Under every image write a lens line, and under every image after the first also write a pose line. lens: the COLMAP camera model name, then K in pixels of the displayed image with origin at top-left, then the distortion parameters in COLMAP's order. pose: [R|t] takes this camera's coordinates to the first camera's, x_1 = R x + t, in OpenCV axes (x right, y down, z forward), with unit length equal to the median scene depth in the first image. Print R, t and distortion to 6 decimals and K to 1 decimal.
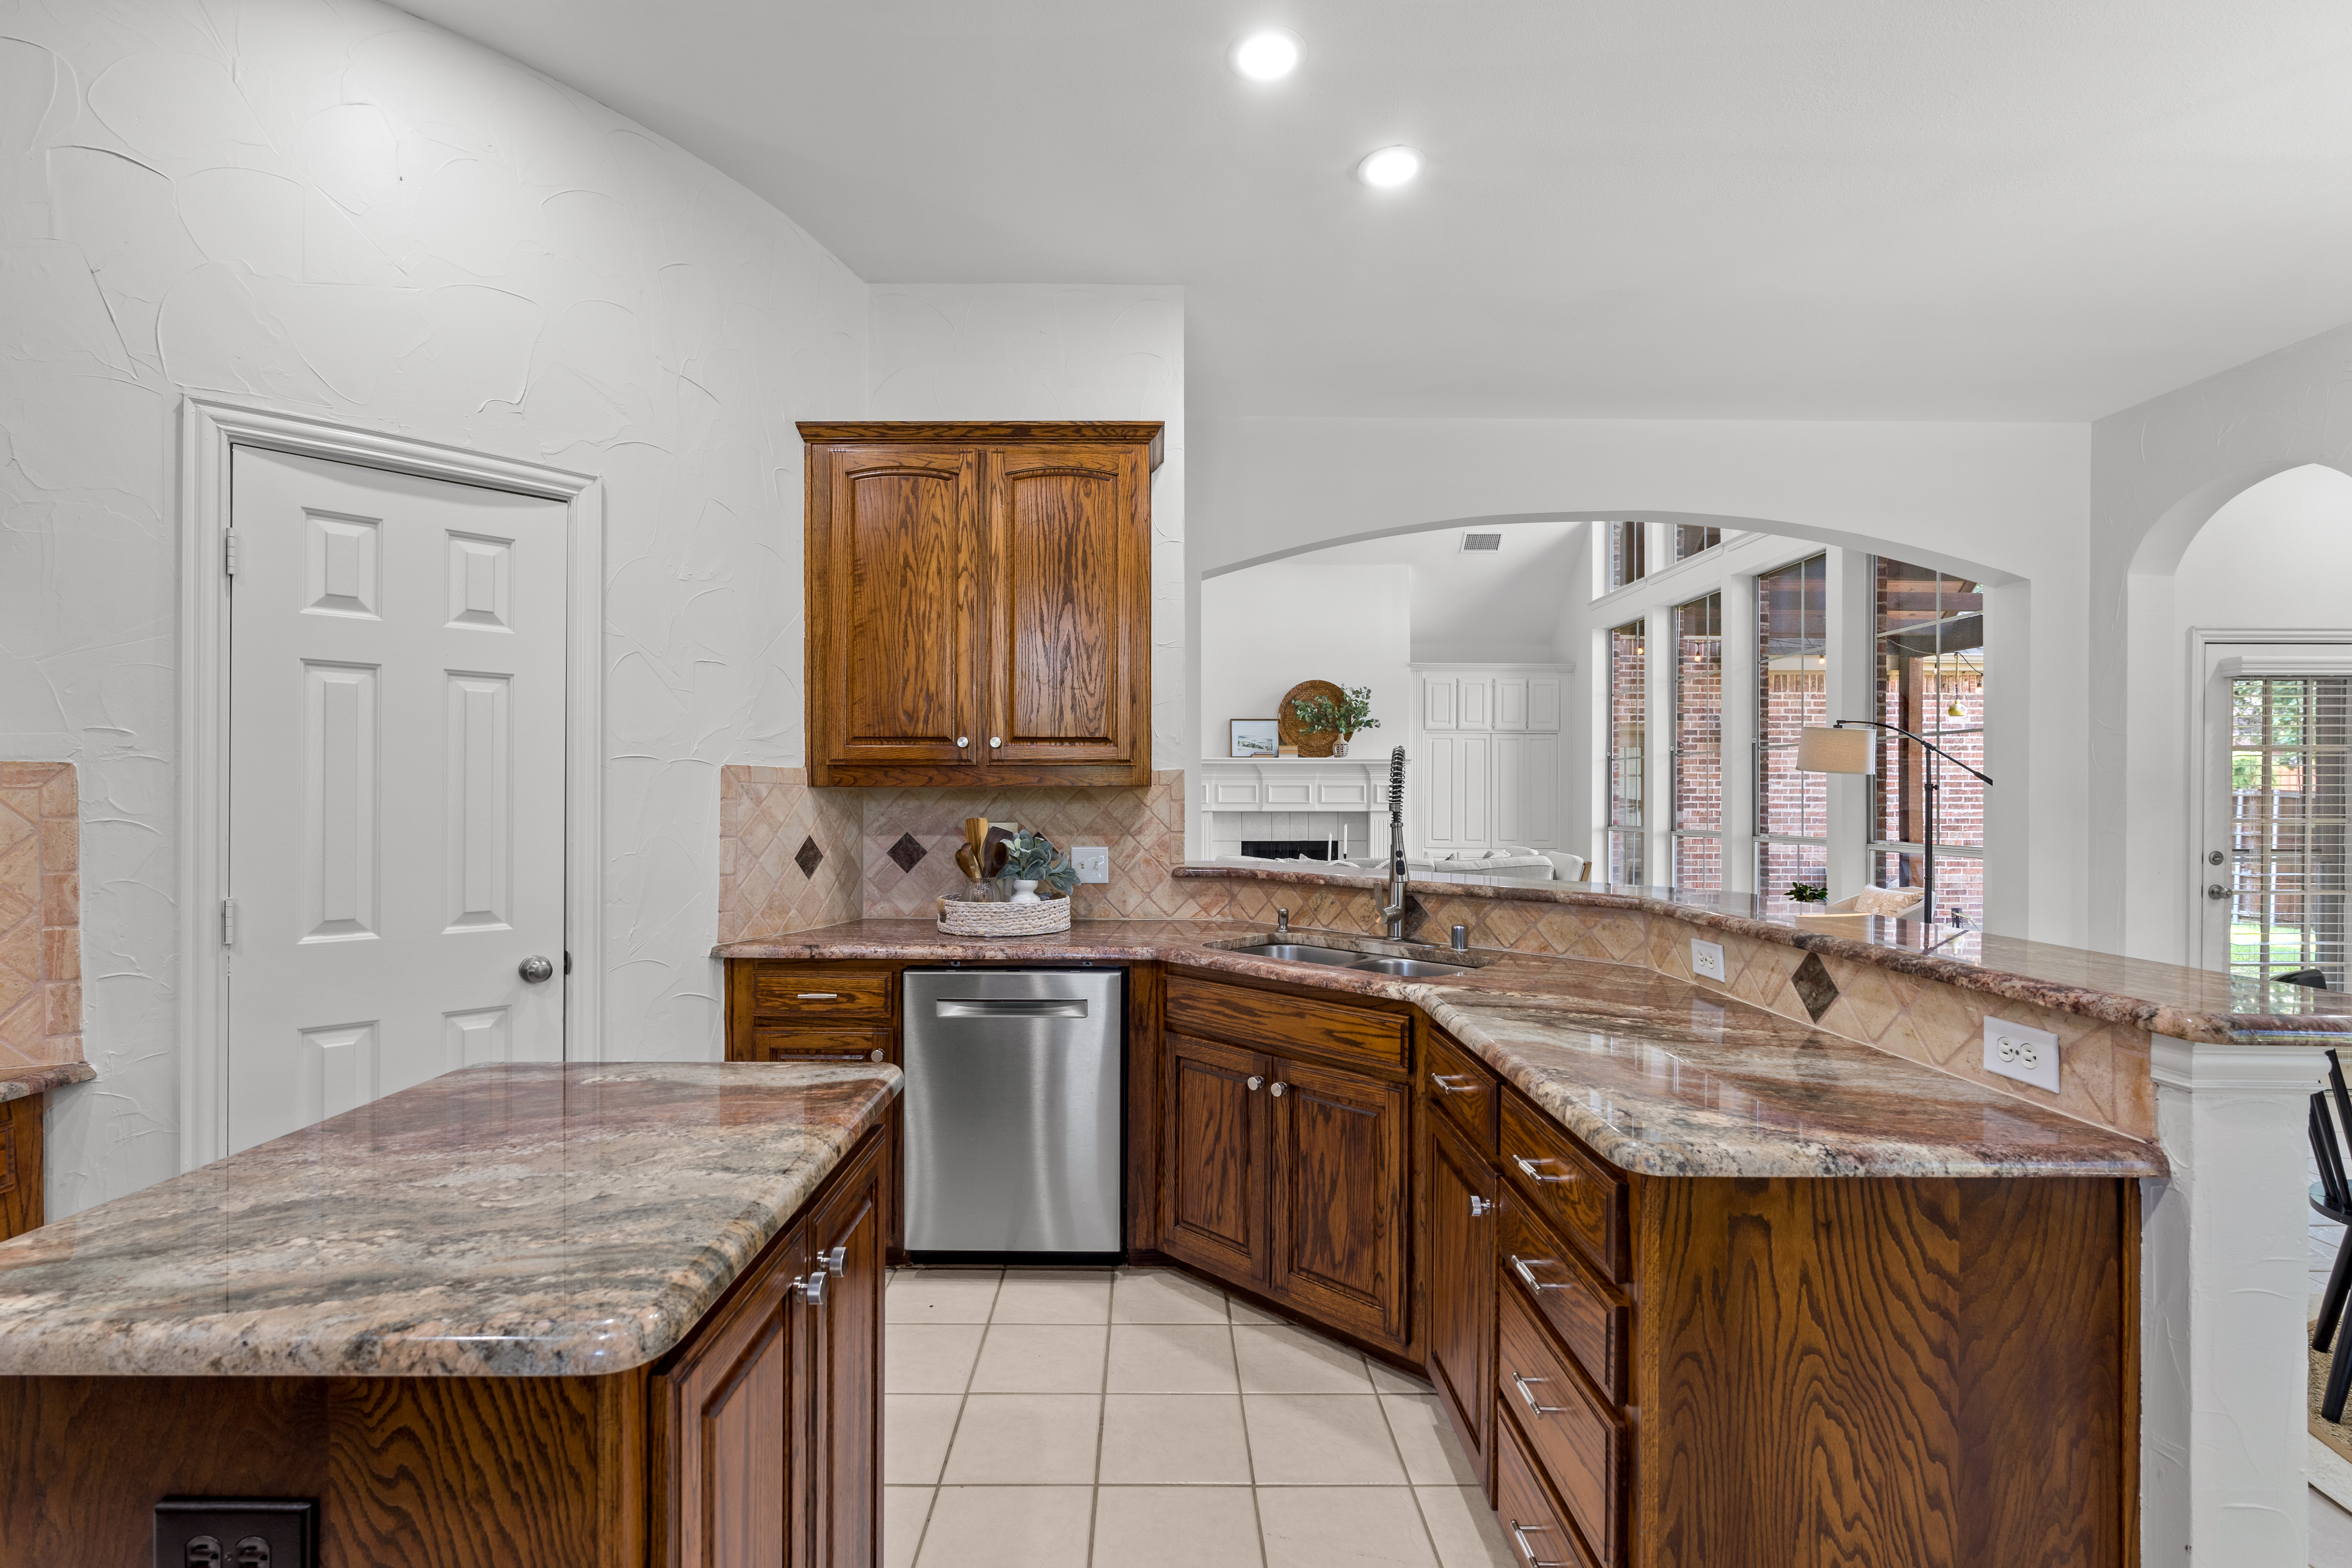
lens RADIAL K [[1024.4, 0, 1184.5], [0, 1024.4, 799.1], [0, 0, 1]] dist [-0.006908, 0.000651]
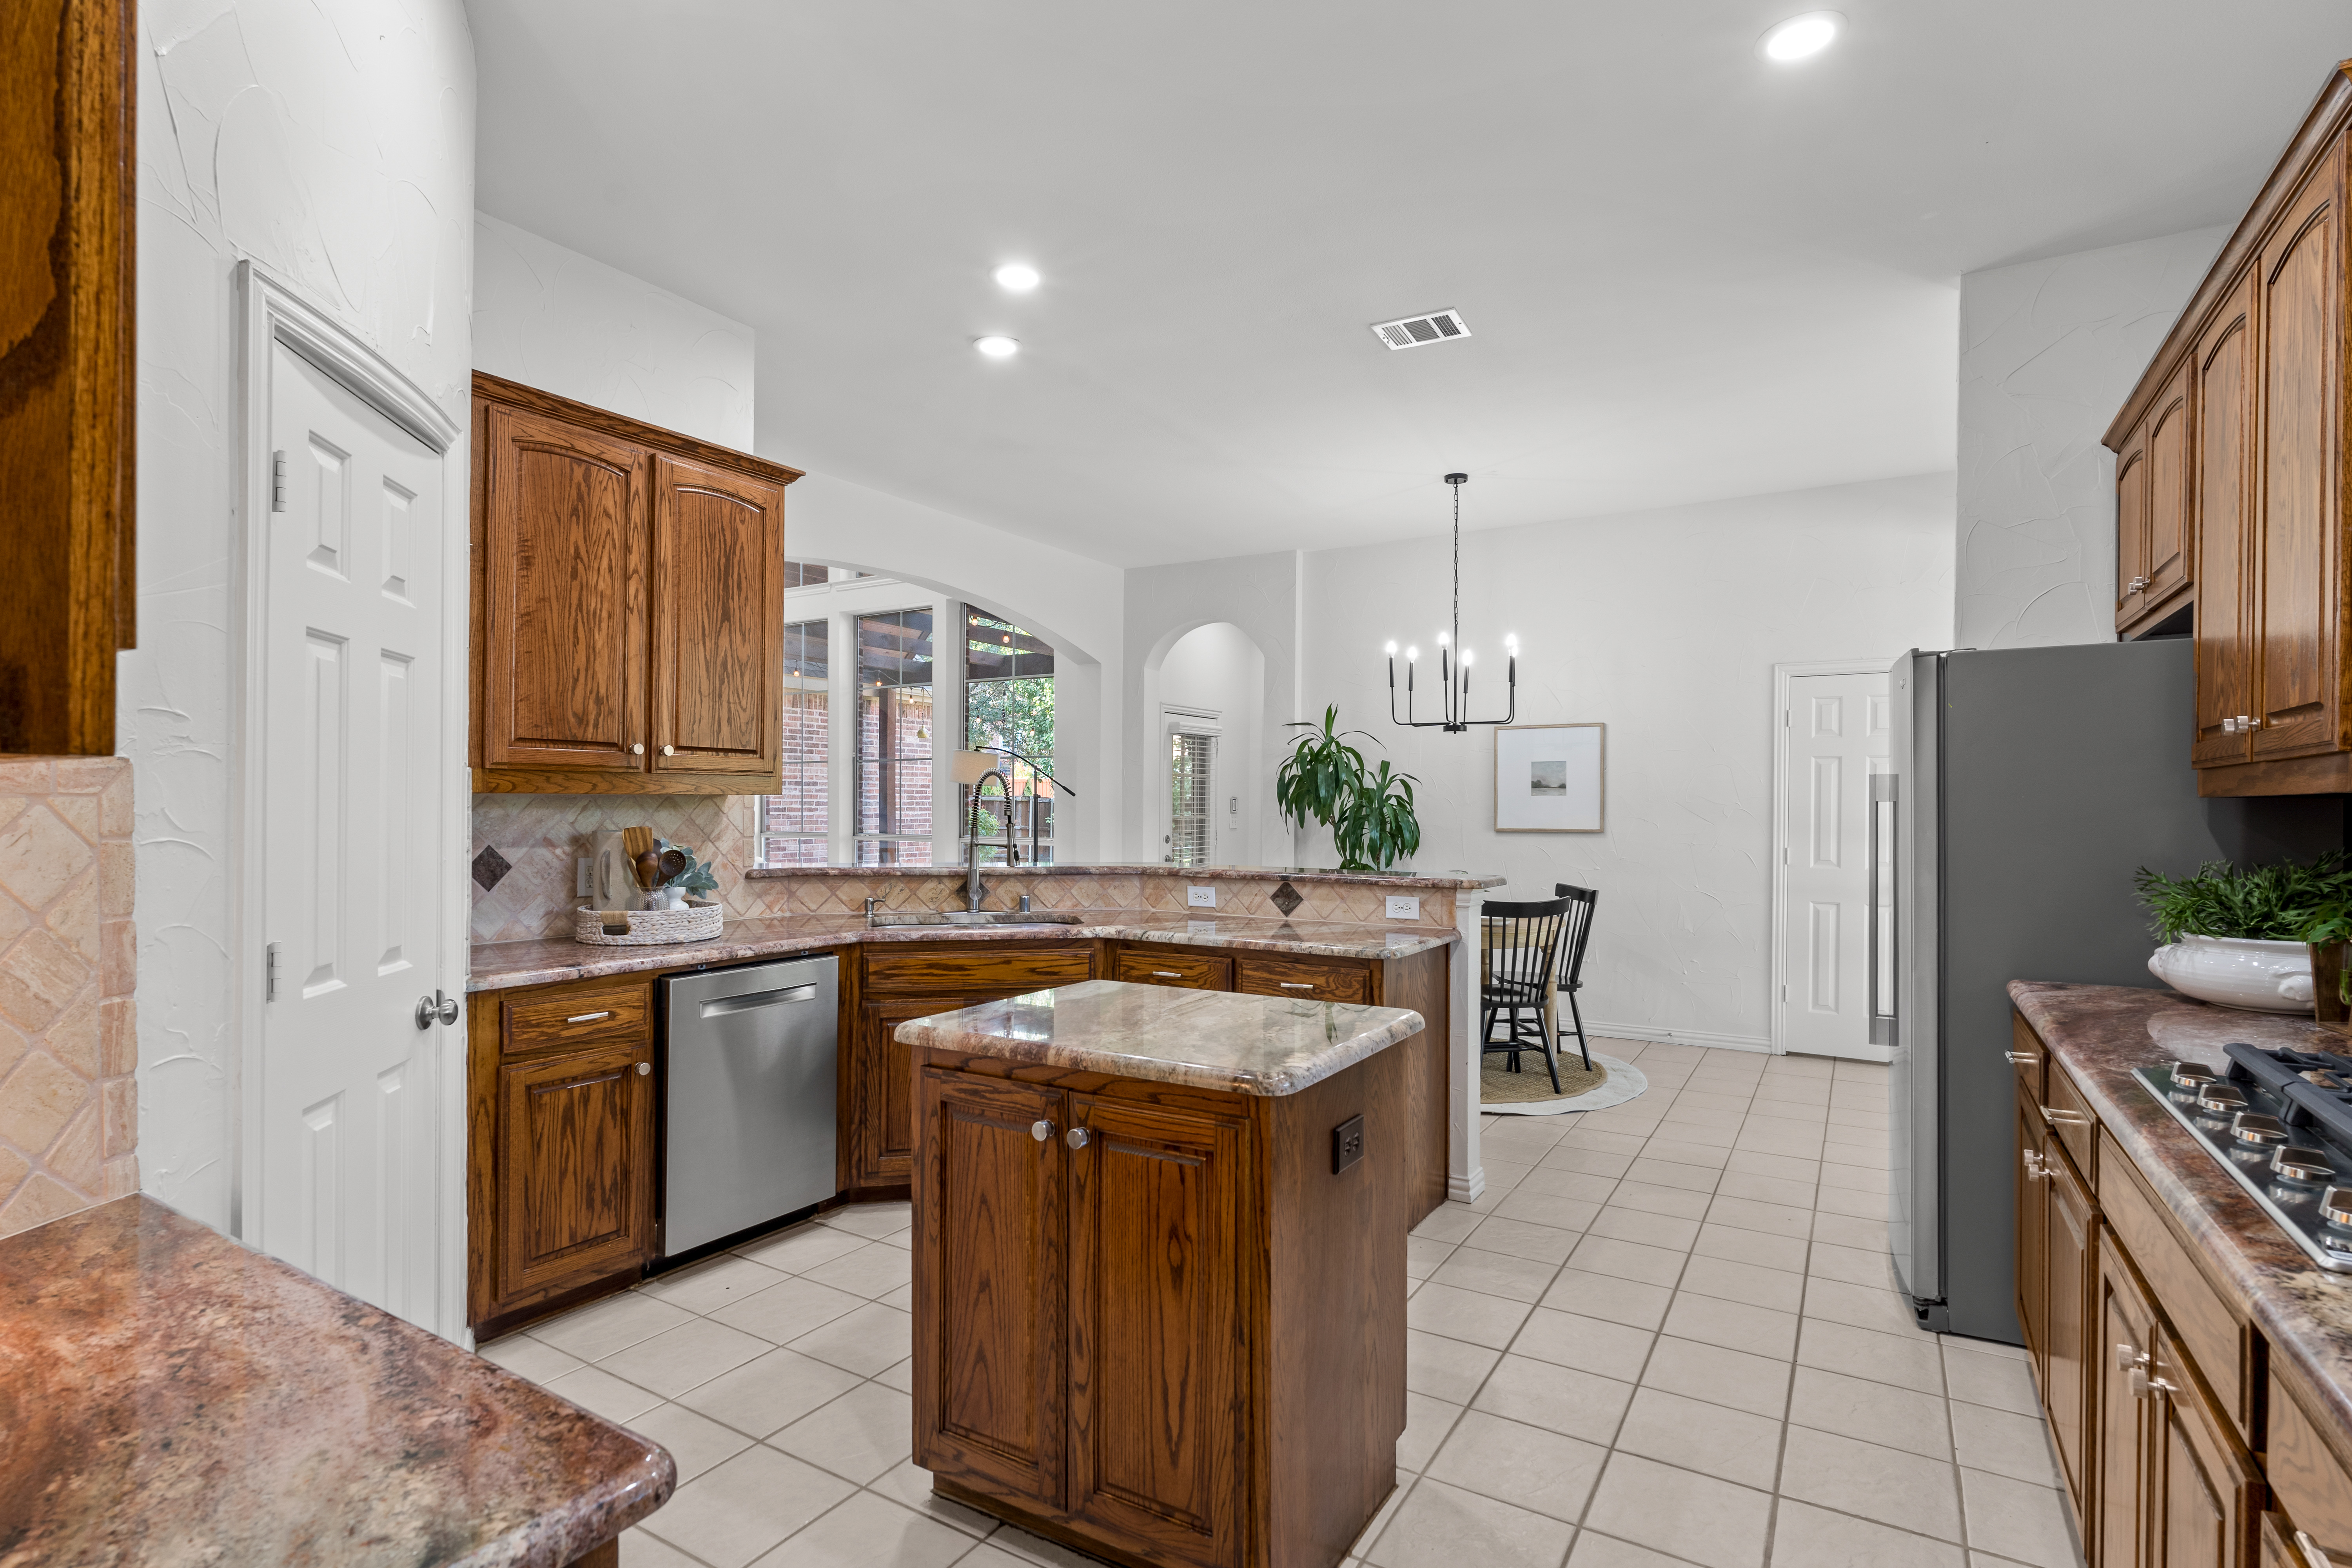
lens RADIAL K [[1127.9, 0, 1174.8], [0, 1127.9, 806.4], [0, 0, 1]] dist [-0.003207, 0.000900]
pose [[0.529126, -0.000653, 0.848543, -0.988786], [-0.002575, 0.999994, 0.002375, -0.005243], [-0.848539, -0.003442, 0.529122, -0.005430]]
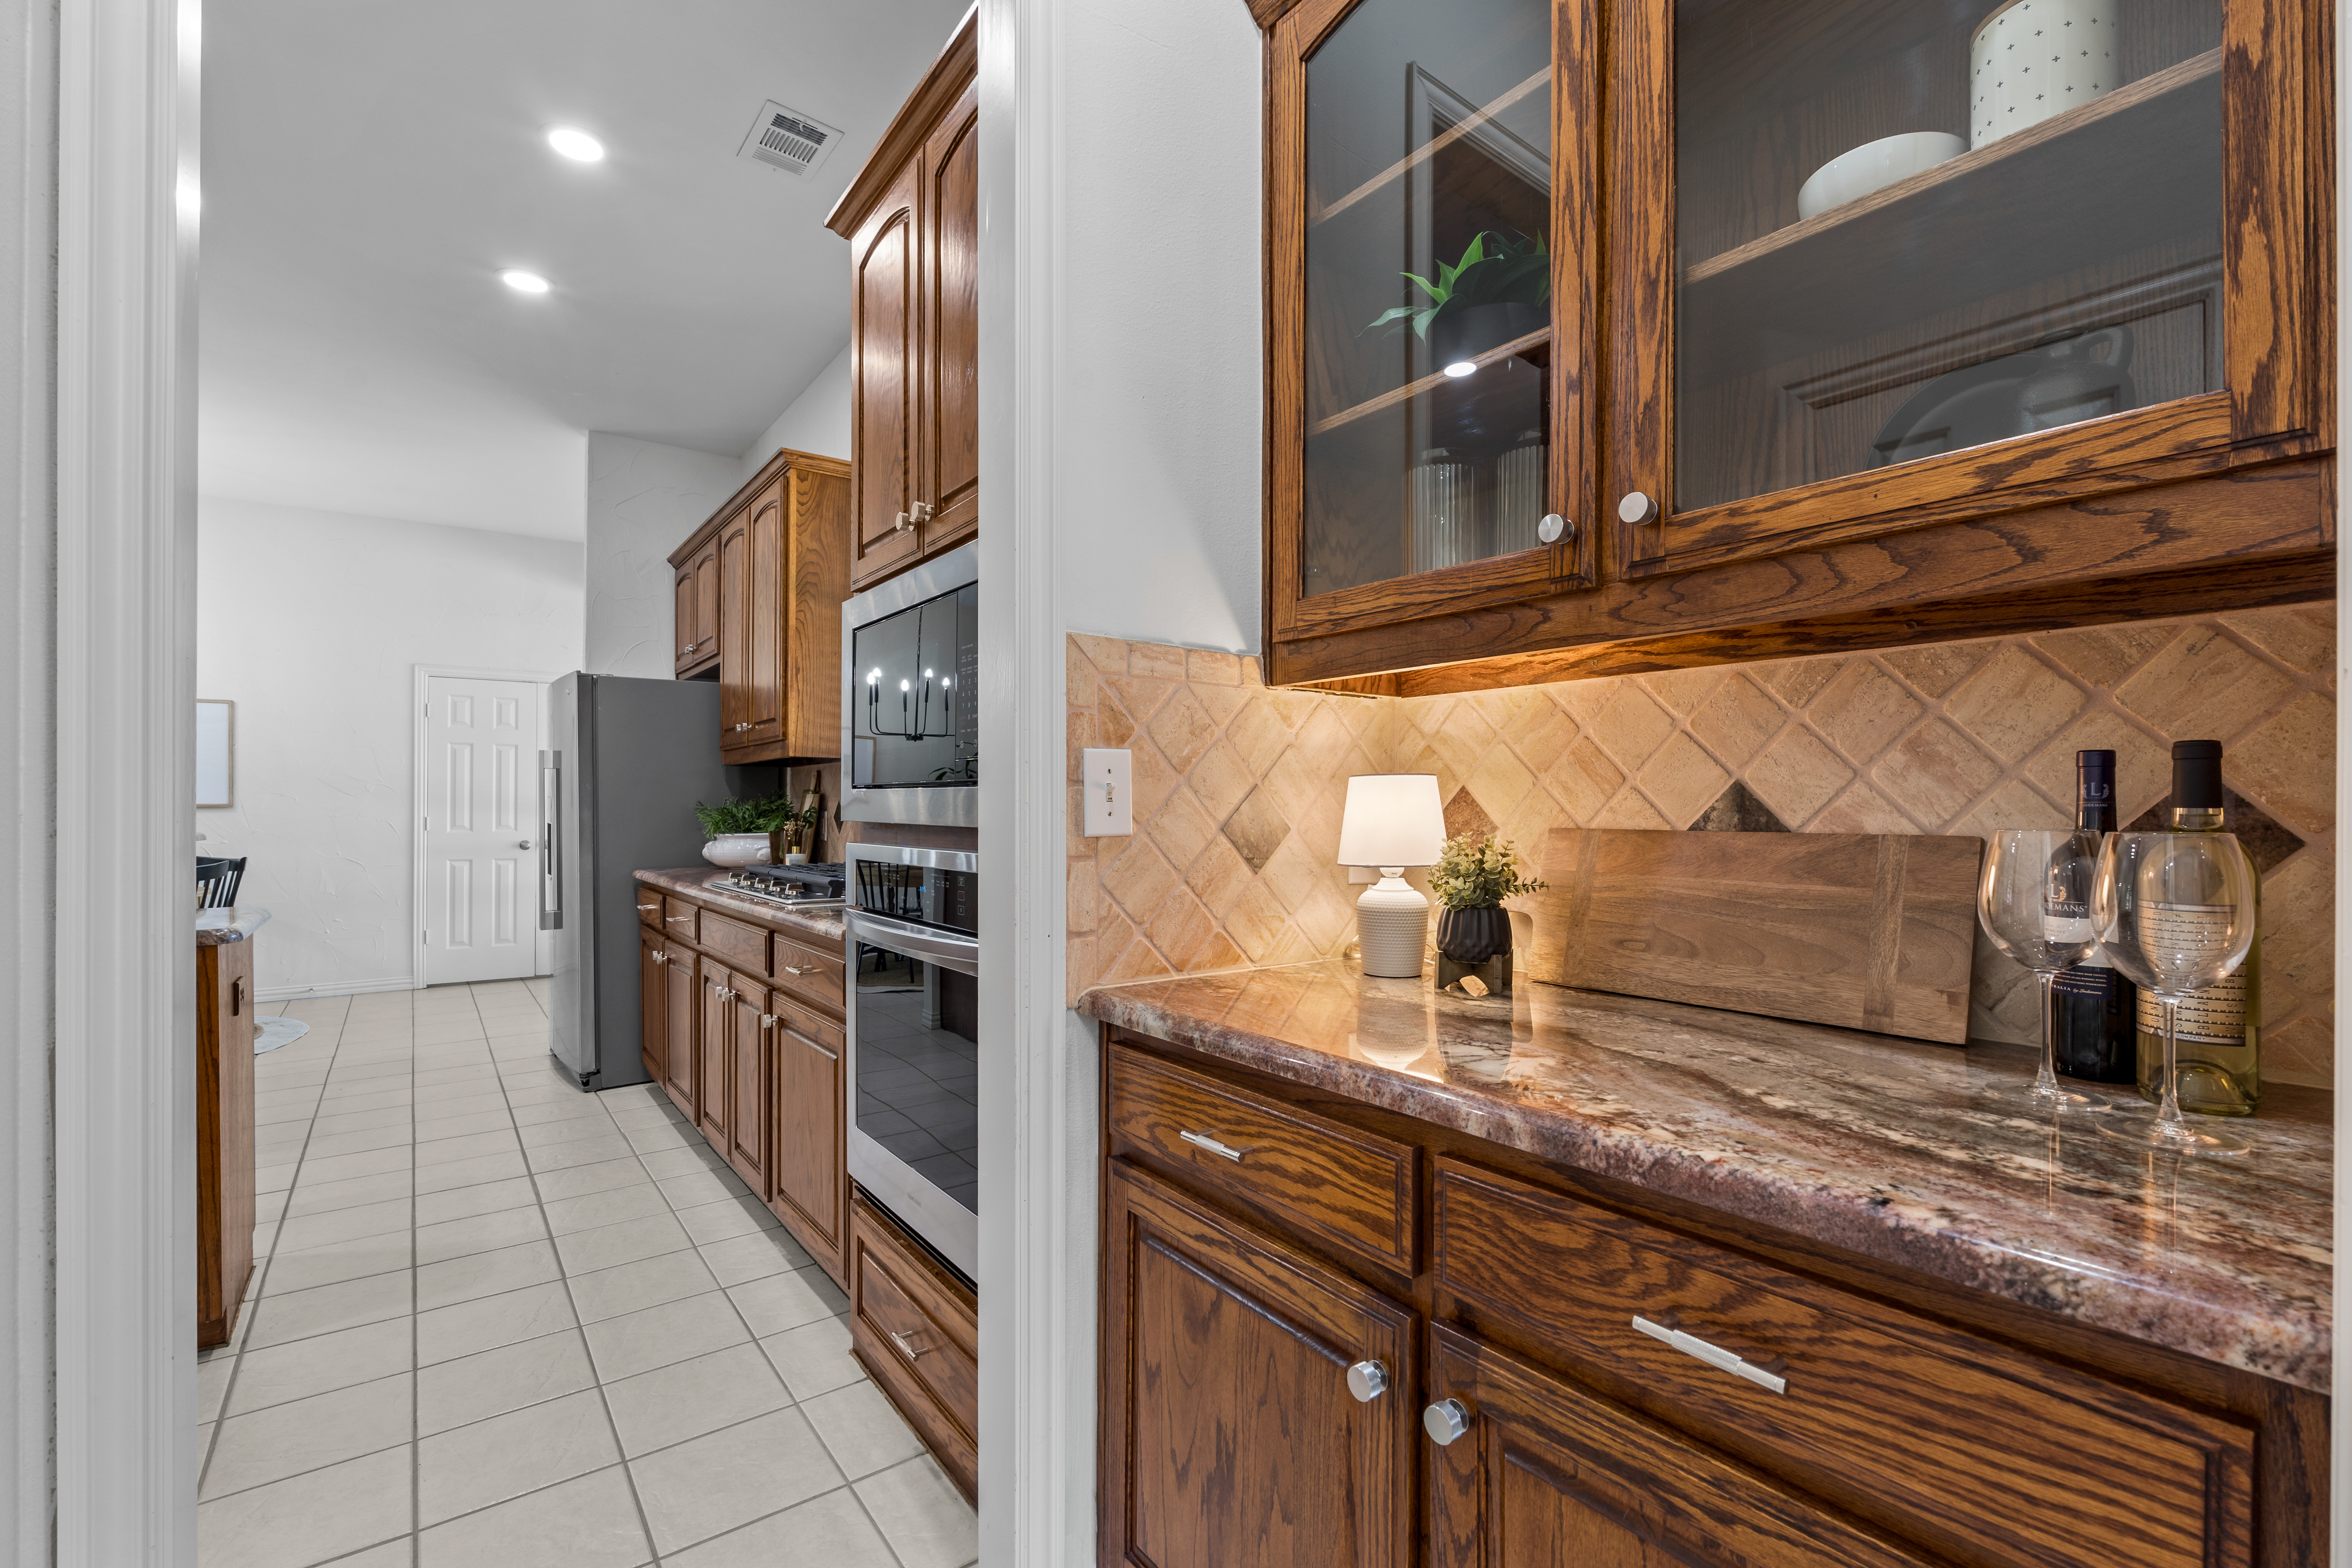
lens RADIAL K [[1024.4, 0, 1176.3], [0, 1024.4, 802.1], [0, 0, 1]] dist [-0.006908, 0.000651]
pose [[-0.593865, 0.001067, 0.804564, -1.496818], [0.001127, 0.999999, -0.000494, 0.047352], [-0.804564, 0.000613, -0.593866, 0.155739]]
